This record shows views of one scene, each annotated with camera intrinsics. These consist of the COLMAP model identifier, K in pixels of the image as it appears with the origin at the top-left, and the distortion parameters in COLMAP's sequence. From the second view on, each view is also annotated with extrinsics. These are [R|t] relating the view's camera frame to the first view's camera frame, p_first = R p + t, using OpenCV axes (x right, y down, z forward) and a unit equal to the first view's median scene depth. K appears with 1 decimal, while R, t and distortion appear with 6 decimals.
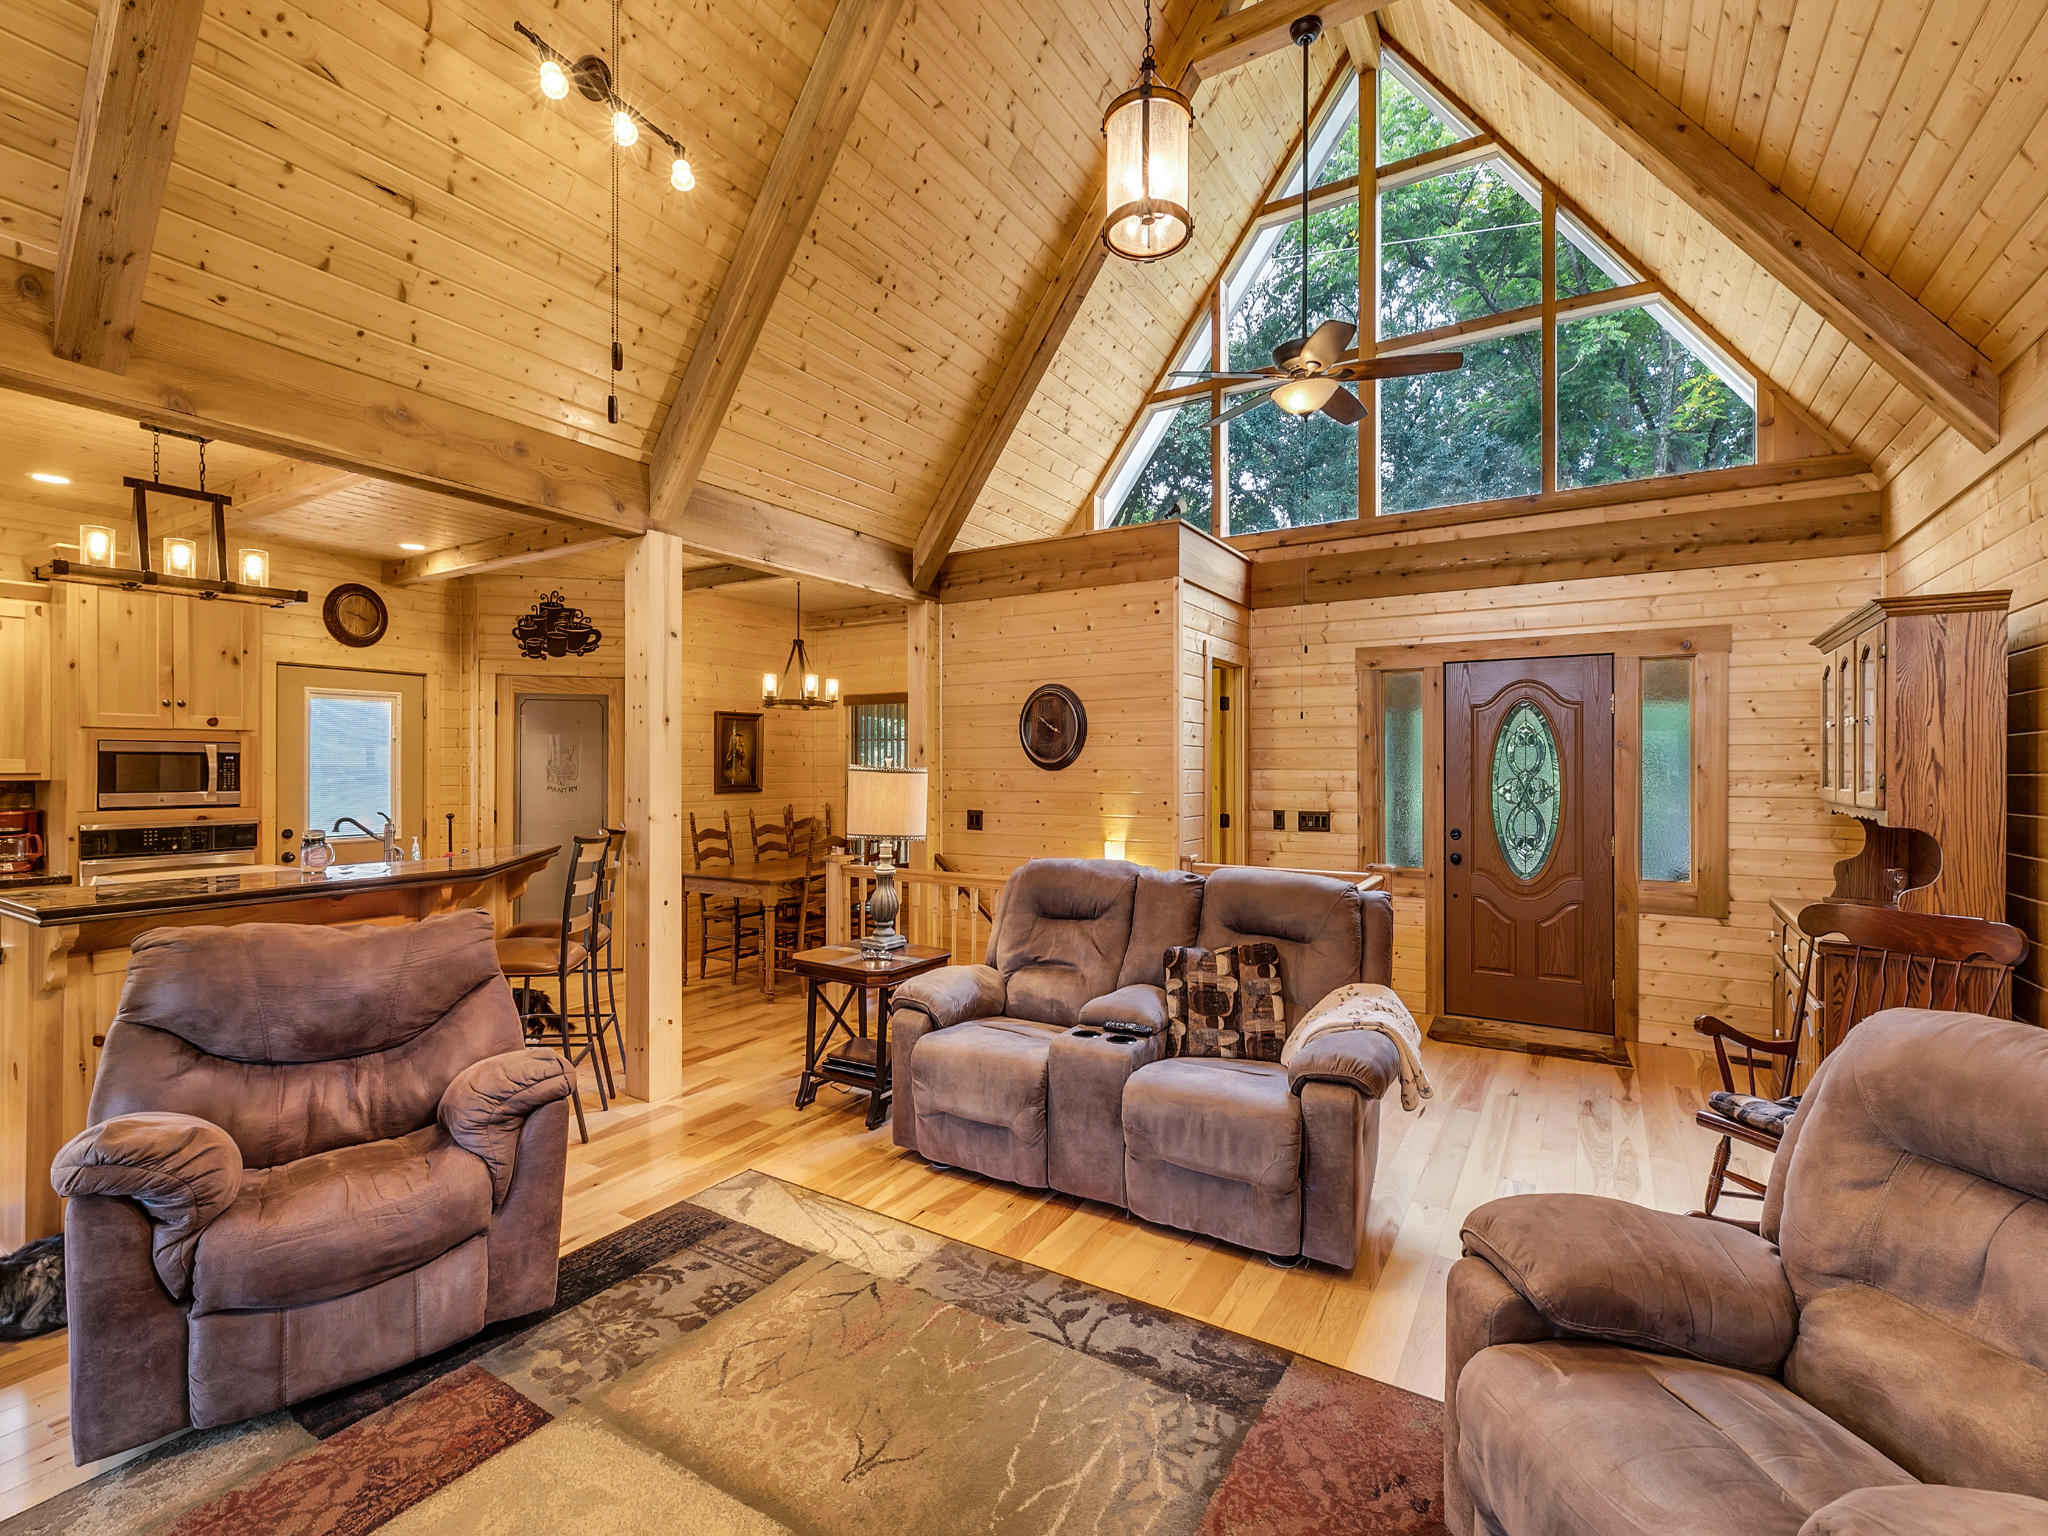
lens RADIAL K [[921.4, 0, 1024.0], [0, 921.4, 768.0], [0, 0, 1]] dist [-0.000039, -0.000107]
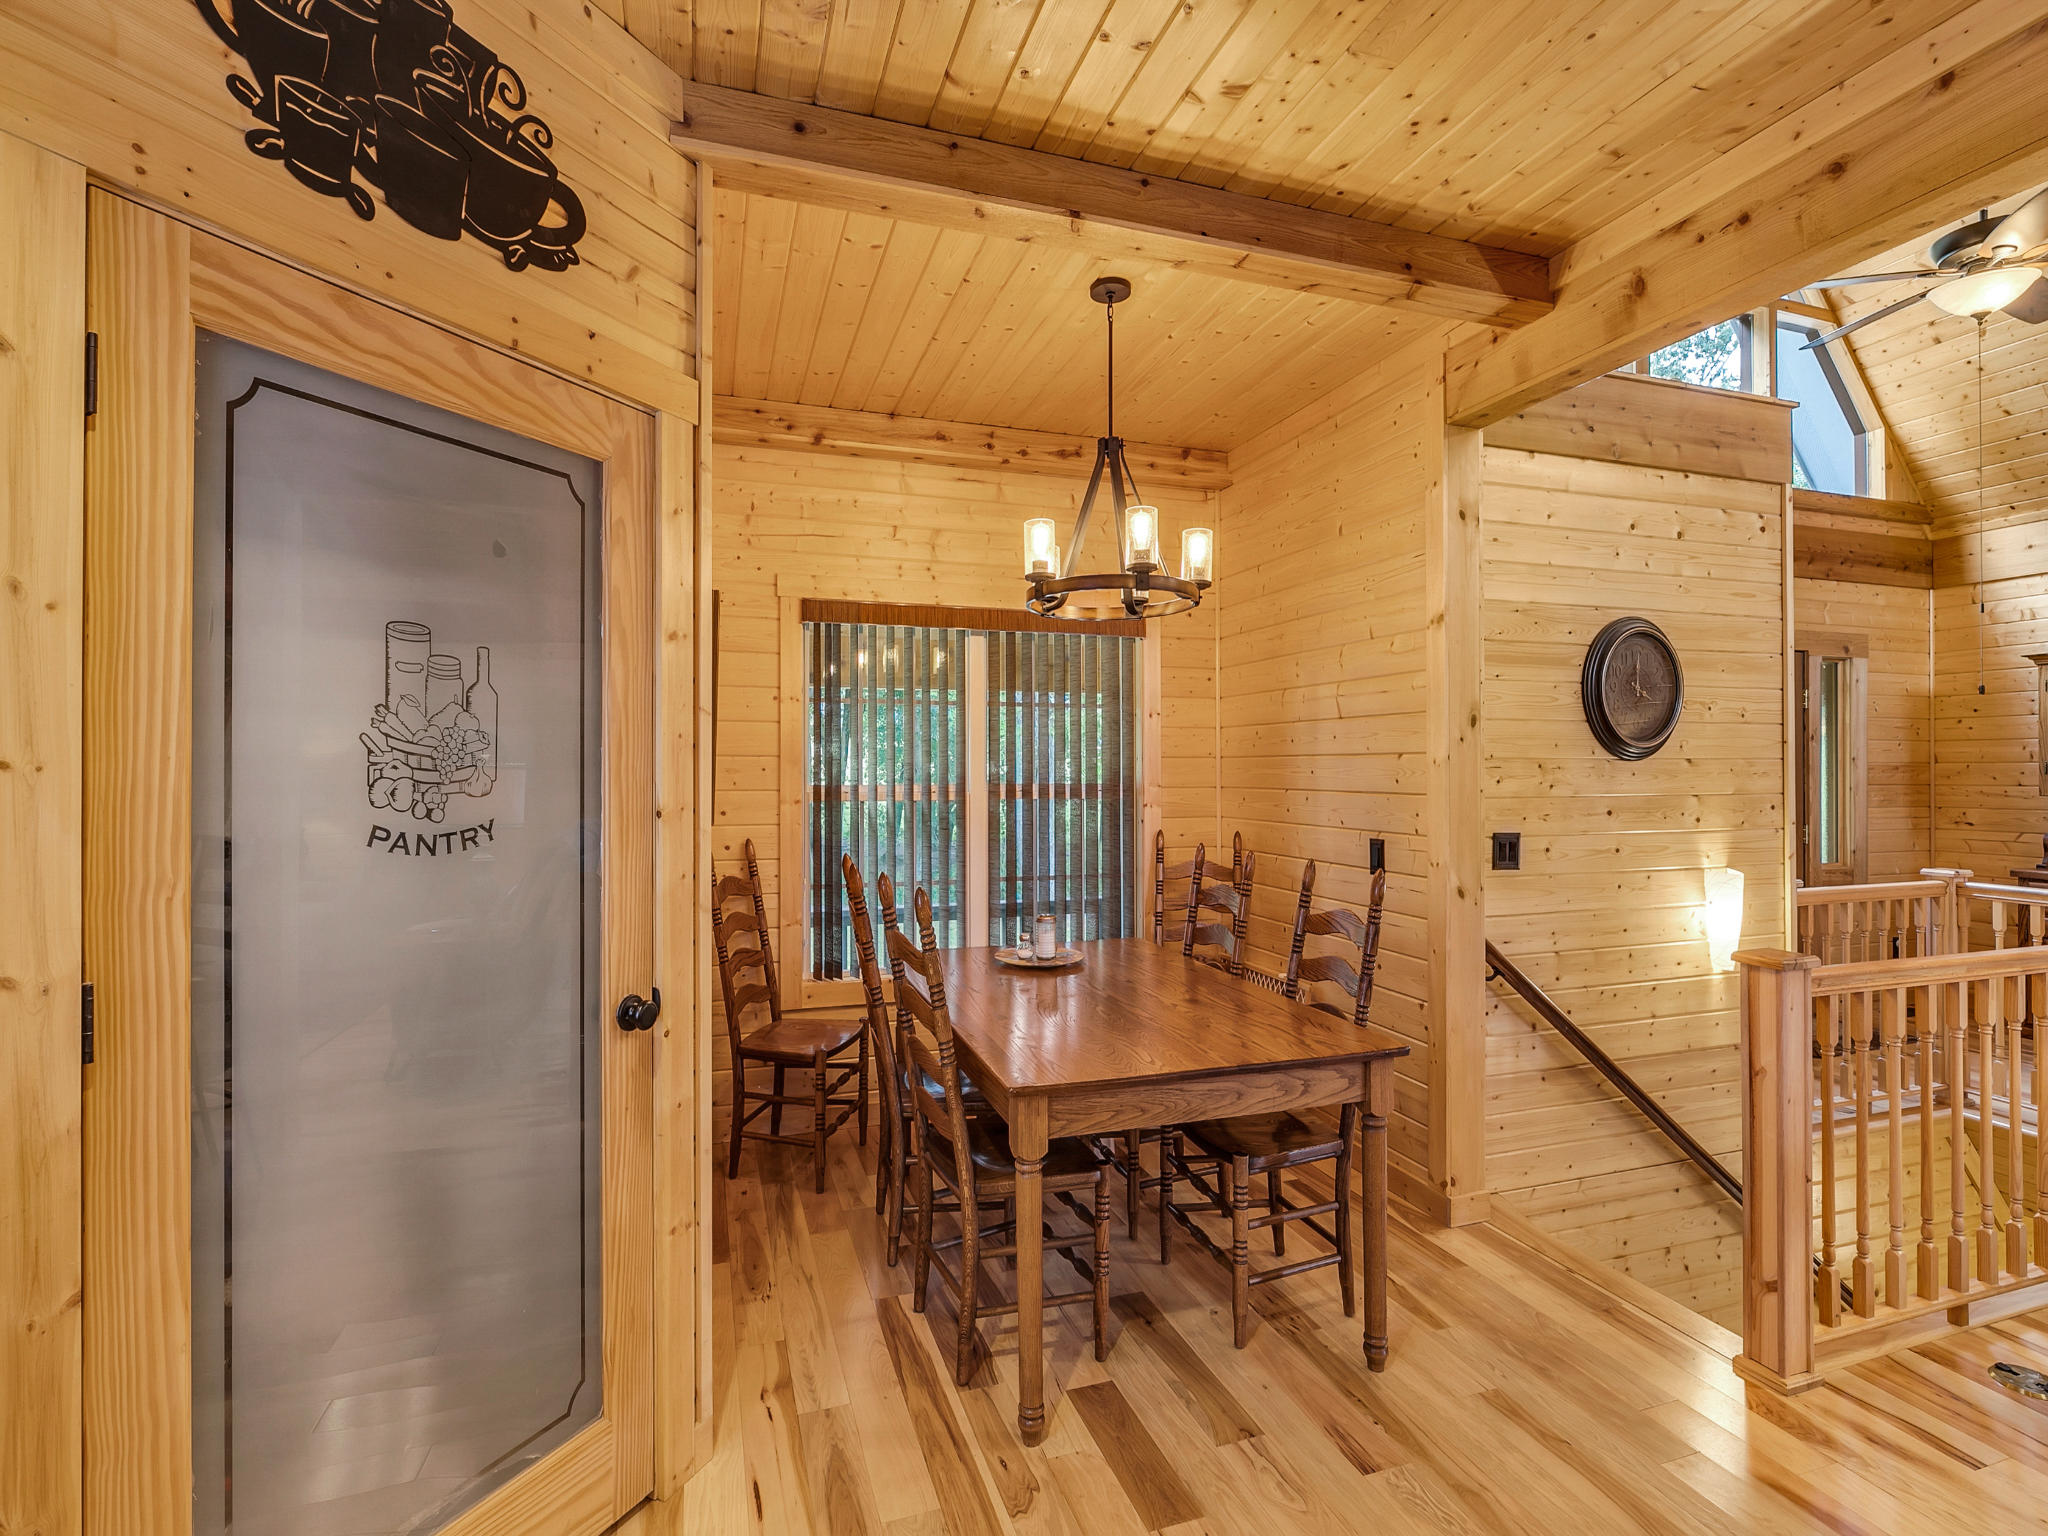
lens RADIAL K [[949.9, 0, 1024.0], [0, 949.9, 768.0], [0, 0, 1]] dist [-0.000698, -0.000579]
pose [[0.639194, -0.003238, 0.769039, -0.597111], [0.002480, 0.999995, 0.002149, 0.004421], [-0.769042, 0.000534, 0.639198, 0.763981]]
